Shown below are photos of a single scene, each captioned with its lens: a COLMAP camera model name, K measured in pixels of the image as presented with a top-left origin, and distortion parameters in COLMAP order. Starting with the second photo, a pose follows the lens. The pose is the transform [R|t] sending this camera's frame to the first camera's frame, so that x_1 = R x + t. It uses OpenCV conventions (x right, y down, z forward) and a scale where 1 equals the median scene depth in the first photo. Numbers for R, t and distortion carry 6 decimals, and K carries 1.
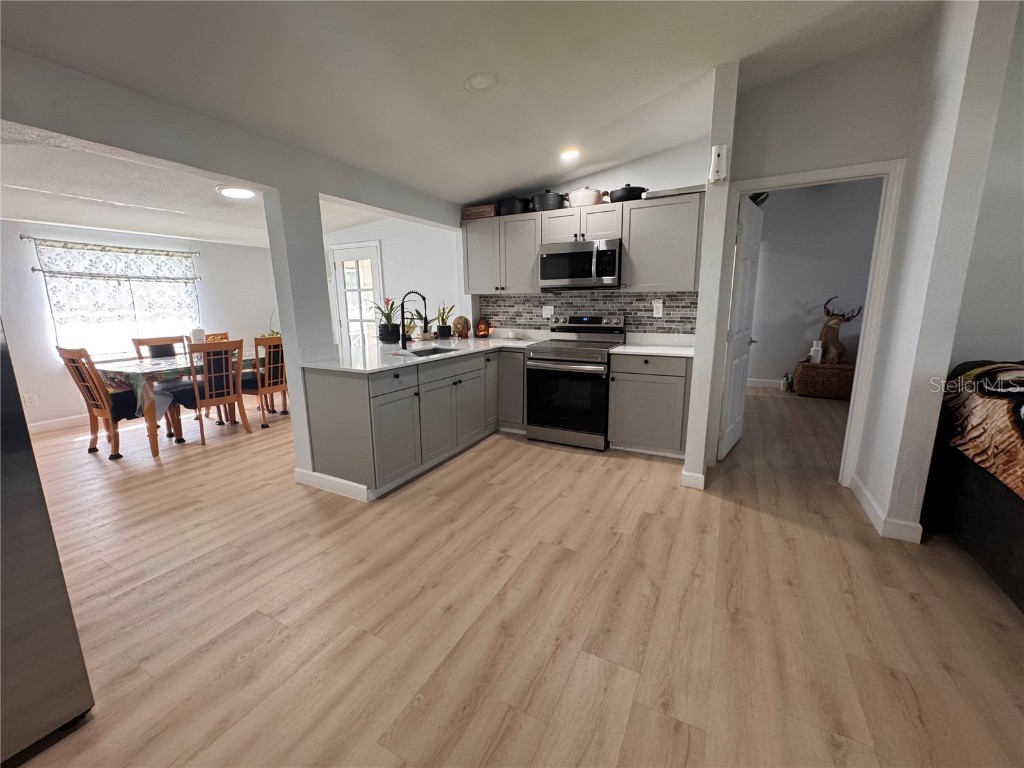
lens RADIAL K [[411.8, 0, 508.5], [0, 411.8, 382.9], [0, 0, 1]] dist [-0.002087, 0.000424]
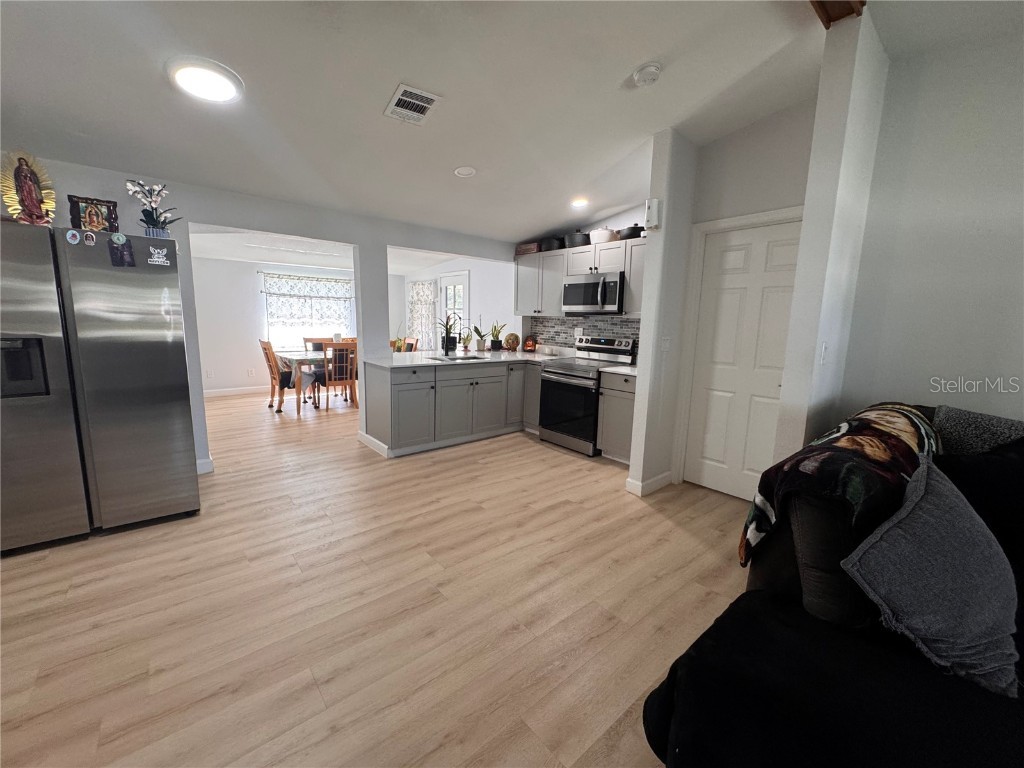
lens RADIAL K [[411.8, 0, 510.1], [0, 411.8, 383.9], [0, 0, 1]] dist [-0.002087, 0.000424]
pose [[0.926932, 0.092105, -0.363749, 0.382736], [-0.106099, 0.994181, -0.018632, 0.010174], [0.359916, 0.055864, 0.931311, -0.136775]]
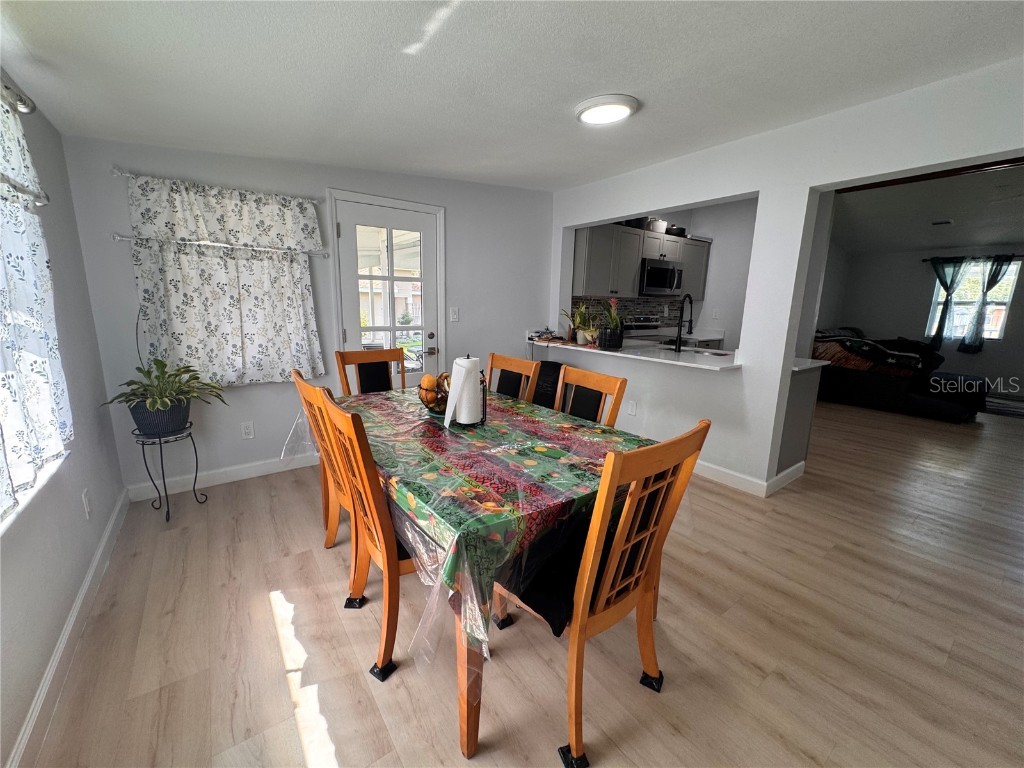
lens RADIAL K [[411.8, 0, 516.6], [0, 411.8, 384.0], [0, 0, 1]] dist [-0.002087, 0.000424]
pose [[0.429573, -0.157211, 0.889242, -1.197927], [0.151600, 0.983309, 0.100606, -0.149528], [-0.890216, 0.091591, 0.446236, 0.820726]]
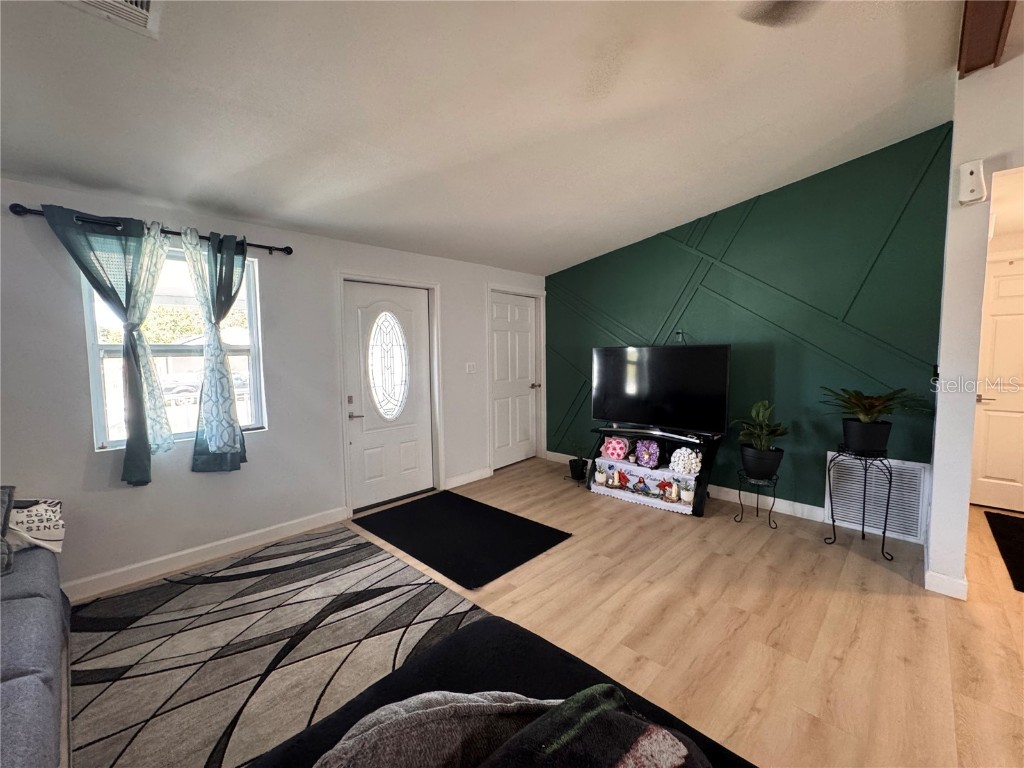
lens RADIAL K [[411.8, 0, 511.0], [0, 411.8, 380.7], [0, 0, 1]] dist [-0.002087, 0.000424]
pose [[-0.955679, 0.006000, 0.294350, 0.494779], [0.082629, 0.965075, 0.248602, -0.094253], [-0.282578, 0.261906, -0.922797, 0.351664]]
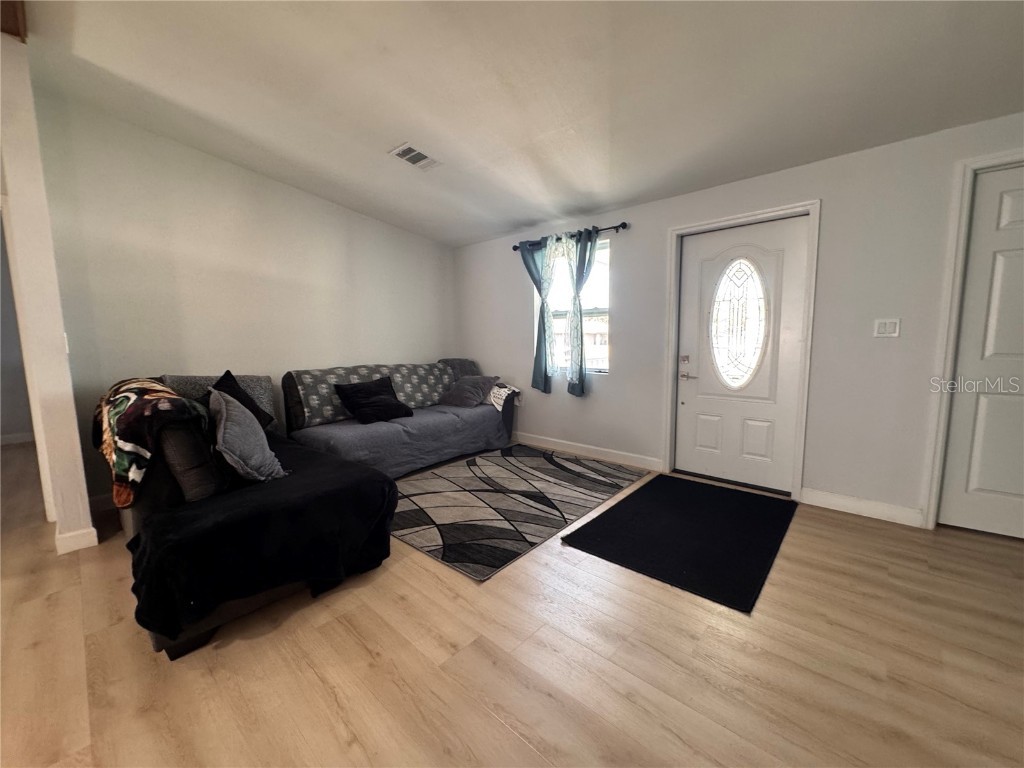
lens RADIAL K [[411.8, 0, 512.0], [0, 411.8, 383.7], [0, 0, 1]] dist [-0.002087, 0.000424]
pose [[0.254652, -0.101114, 0.961732, 0.145408], [0.198790, 0.978752, 0.050267, 0.073862], [-0.946380, 0.178382, 0.269342, -0.246072]]
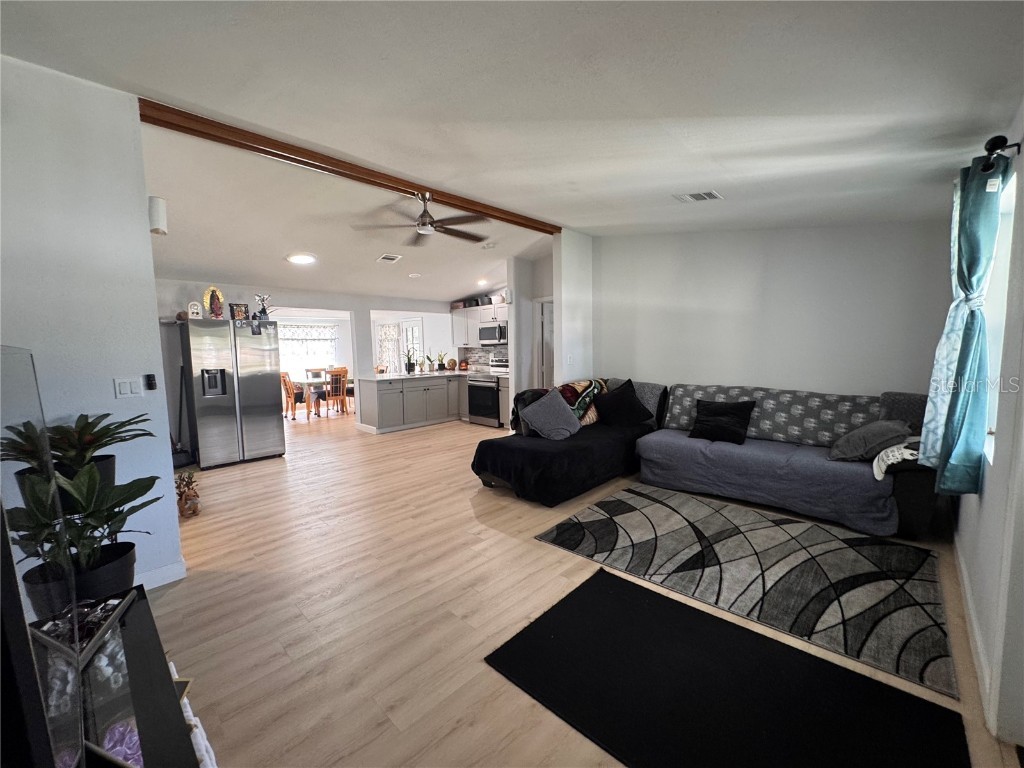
lens RADIAL K [[411.8, 0, 511.1], [0, 411.8, 386.2], [0, 0, 1]] dist [-0.002087, 0.000424]
pose [[0.959160, 0.020966, -0.282086, 0.768890], [-0.046795, 0.995269, -0.085141, 0.122488], [0.278967, 0.094864, 0.955604, -0.789105]]
